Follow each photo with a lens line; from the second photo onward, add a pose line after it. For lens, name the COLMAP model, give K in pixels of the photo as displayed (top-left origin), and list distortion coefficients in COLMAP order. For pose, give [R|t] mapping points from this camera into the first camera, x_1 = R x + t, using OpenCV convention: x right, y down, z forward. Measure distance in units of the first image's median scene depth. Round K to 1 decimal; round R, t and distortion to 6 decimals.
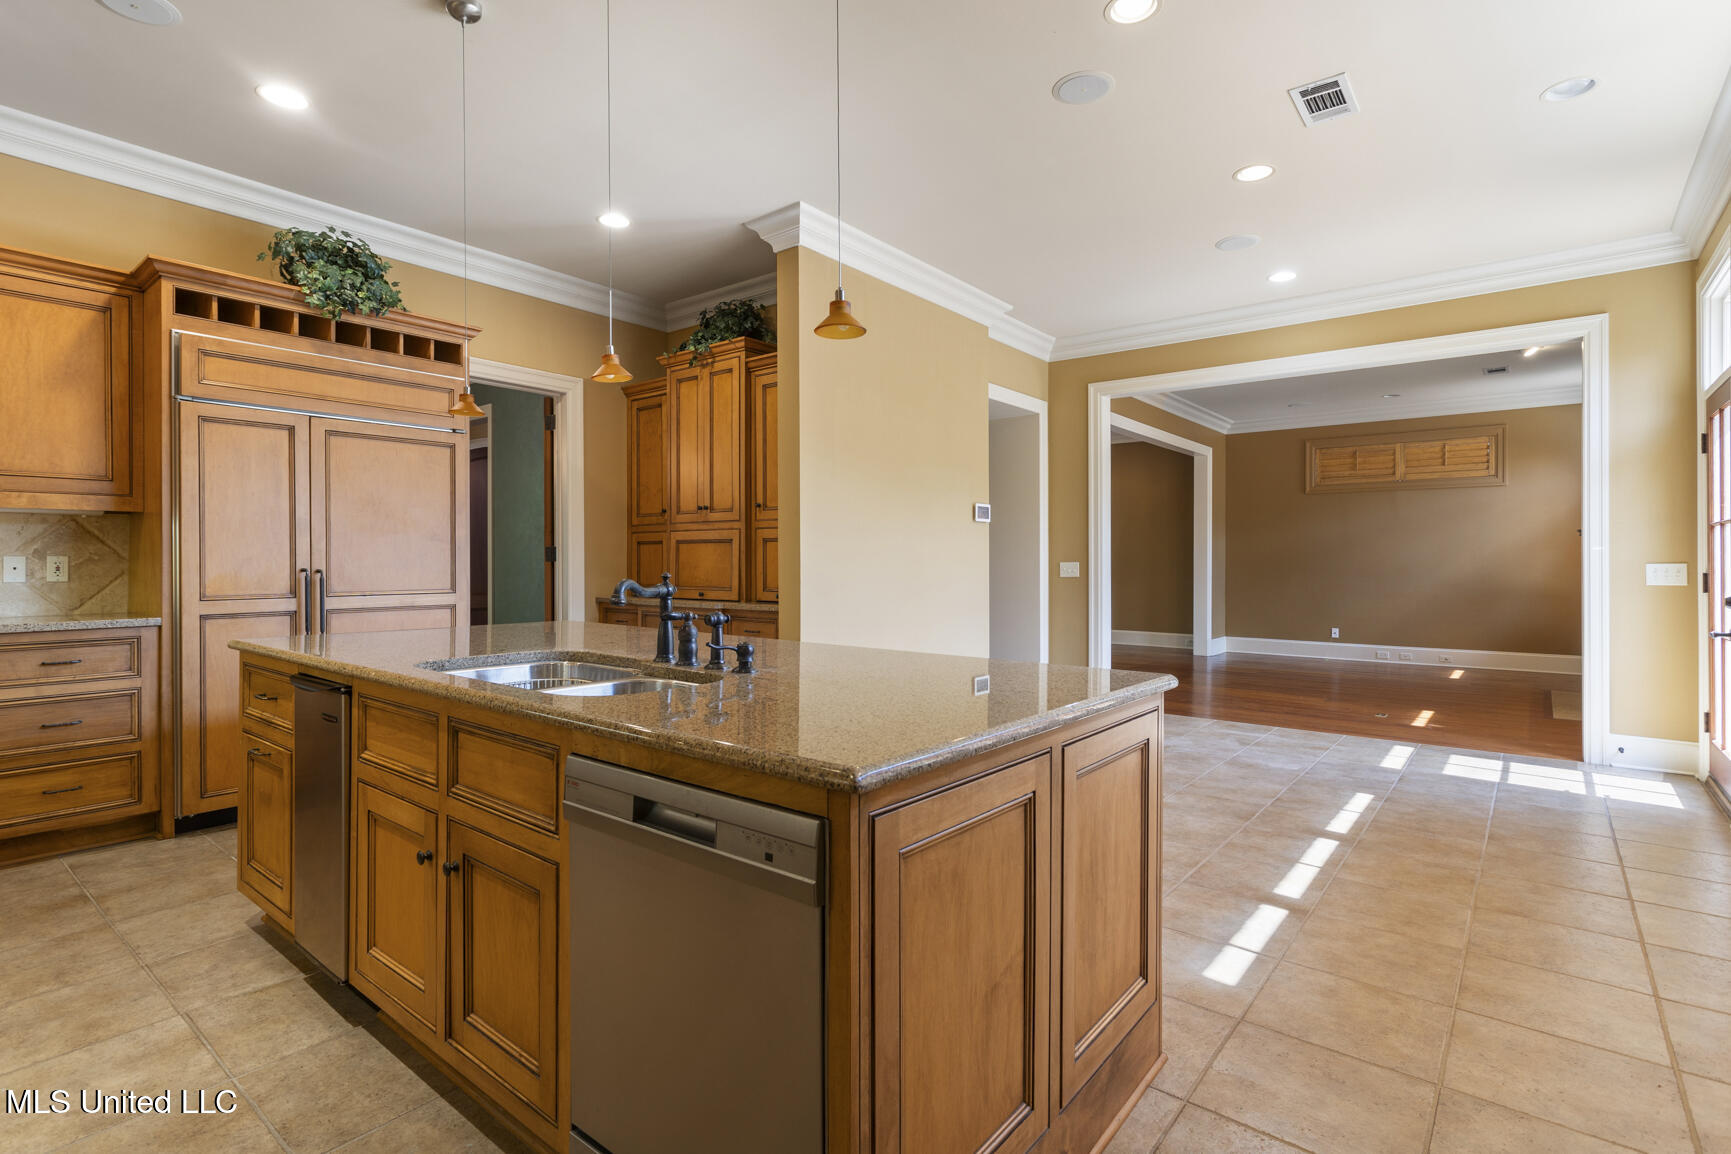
lens RADIAL K [[844.5, 0, 867.4], [0, 844.5, 568.2], [0, 0, 1]] dist [0.000531, 0.002367]
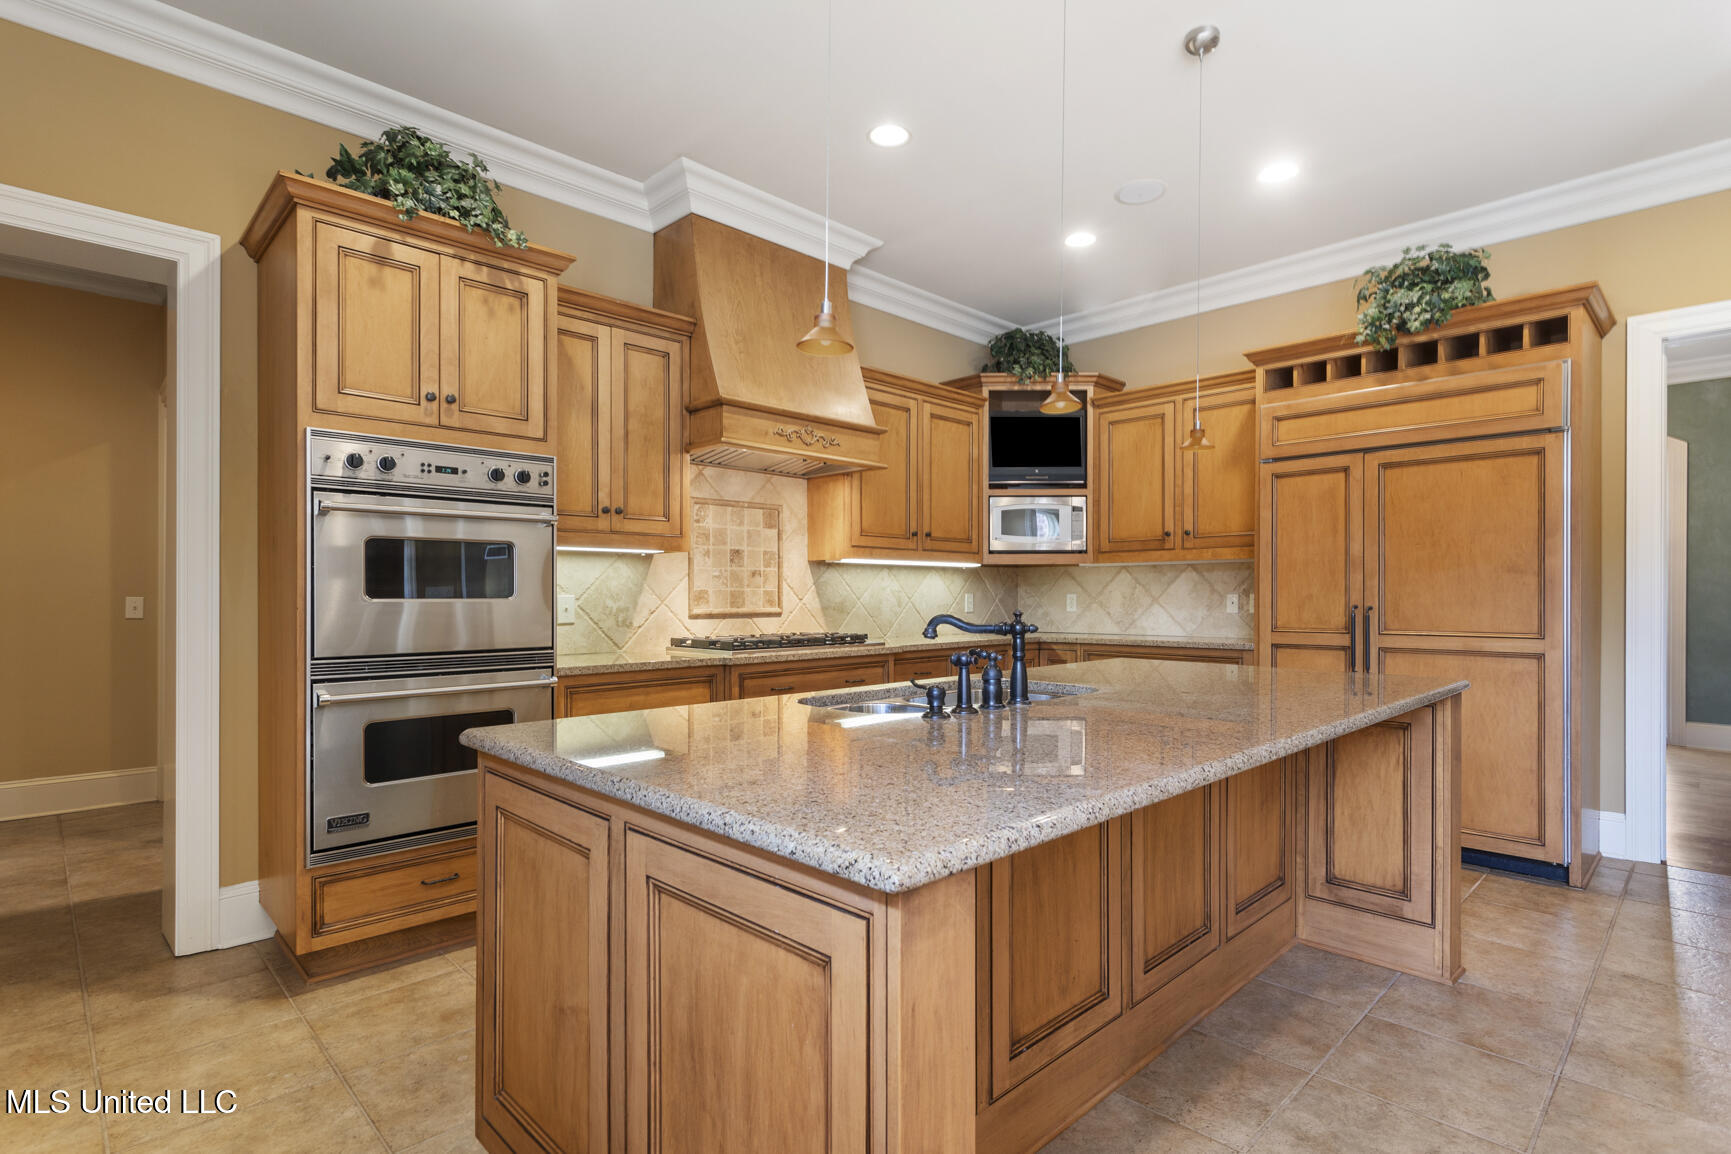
lens RADIAL K [[844.5, 0, 870.9], [0, 844.5, 603.5], [0, 0, 1]] dist [0.000531, 0.002367]
pose [[-0.114007, 0.008011, -0.993448, 0.403771], [-0.009510, 0.999913, 0.009155, -0.005475], [0.993434, 0.010491, -0.113921, 0.531358]]
